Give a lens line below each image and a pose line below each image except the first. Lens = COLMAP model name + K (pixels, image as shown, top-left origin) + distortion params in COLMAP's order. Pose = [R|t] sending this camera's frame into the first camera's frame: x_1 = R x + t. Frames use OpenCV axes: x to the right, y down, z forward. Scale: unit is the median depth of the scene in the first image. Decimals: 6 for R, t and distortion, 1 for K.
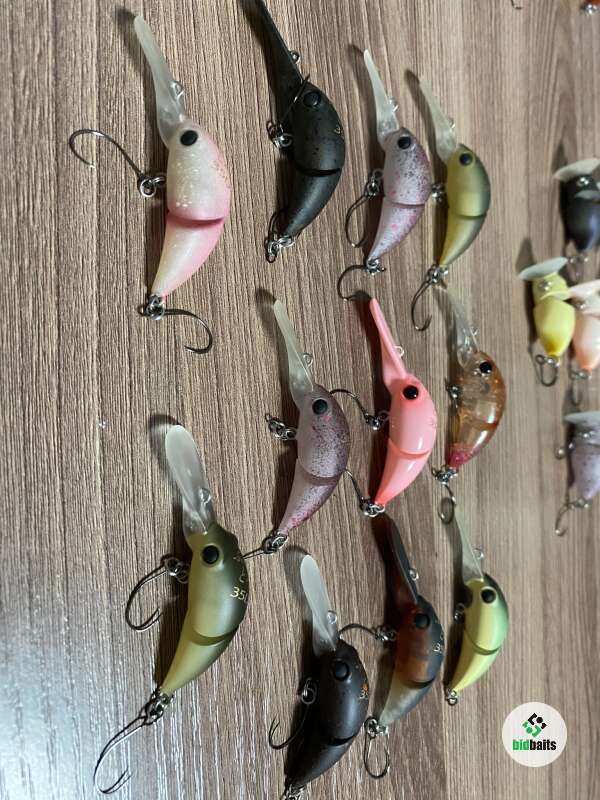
lens RADIAL K [[621.4, 0, 307.1], [0, 621.4, 386.1], [0, 0, 1]] dist [-0.020023, -0.004219]
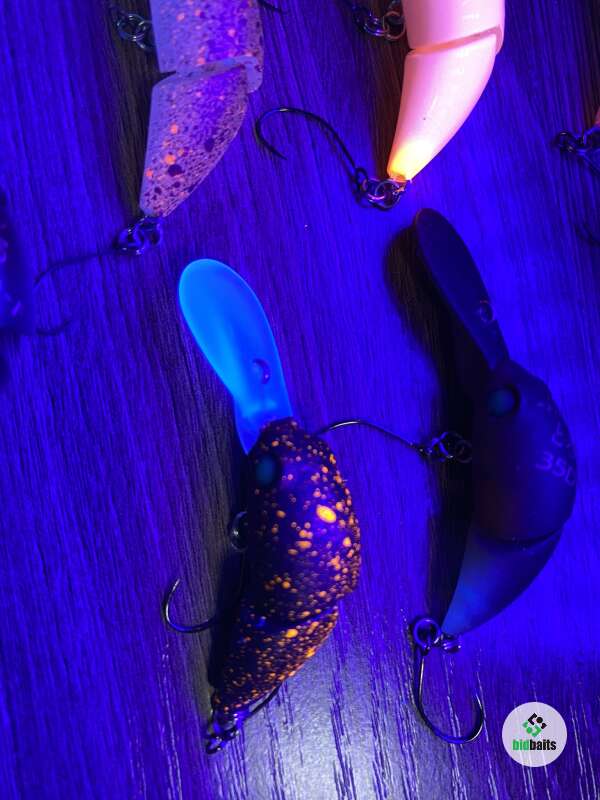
lens RADIAL K [[634.6, 0, 297.6], [0, 634.6, 389.7], [0, 0, 1]] dist [-0.043467, 0.010926]
pose [[0.872136, -0.090992, -0.480727, 0.321359], [0.098495, 0.995091, -0.009660, 0.418056], [0.479246, -0.038924, 0.876817, 0.613397]]
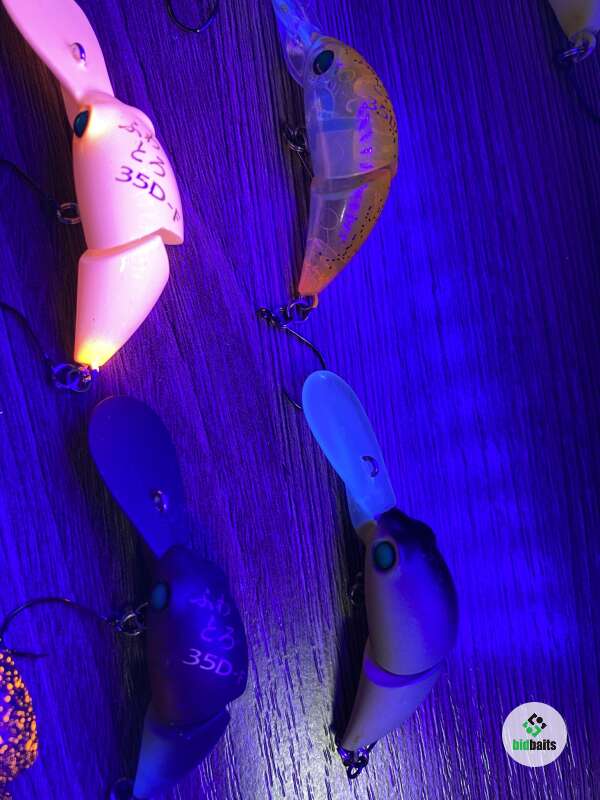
lens RADIAL K [[634.6, 0, 311.1], [0, 634.6, 388.1], [0, 0, 1]] dist [-0.043467, 0.010926]
pose [[0.880942, -0.098425, -0.462876, 0.610389], [0.113483, 0.993529, 0.004718, 0.268476], [0.459416, -0.056685, 0.886411, 0.736443]]
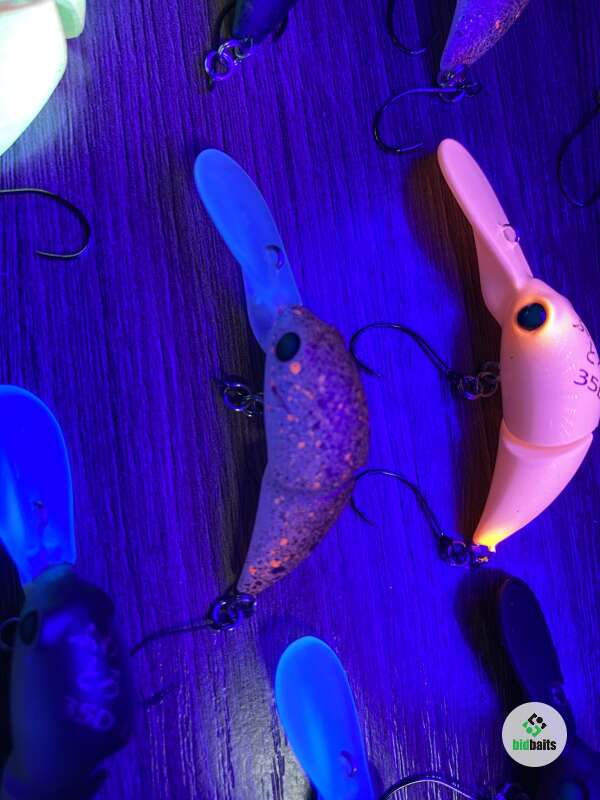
lens RADIAL K [[634.6, 0, 296.8], [0, 634.6, 386.0], [0, 0, 1]] dist [-0.043467, 0.010926]
pose [[0.892594, -0.038740, -0.449193, 0.256380], [0.034597, 0.999249, -0.017430, 0.075903], [0.449531, 0.000017, 0.893265, 0.561945]]
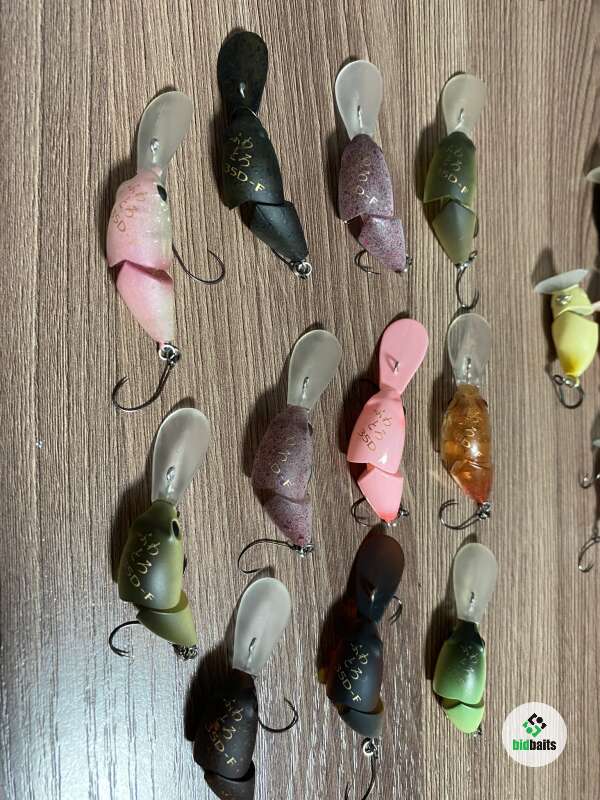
lens RADIAL K [[621.4, 0, 304.5], [0, 621.4, 387.2], [0, 0, 1]] dist [-0.020023, -0.004219]
pose [[0.981849, 0.019446, -0.188665, 0.272890], [-0.019284, 0.999810, 0.002693, -0.040995], [0.188682, 0.000994, 0.982038, 0.039711]]
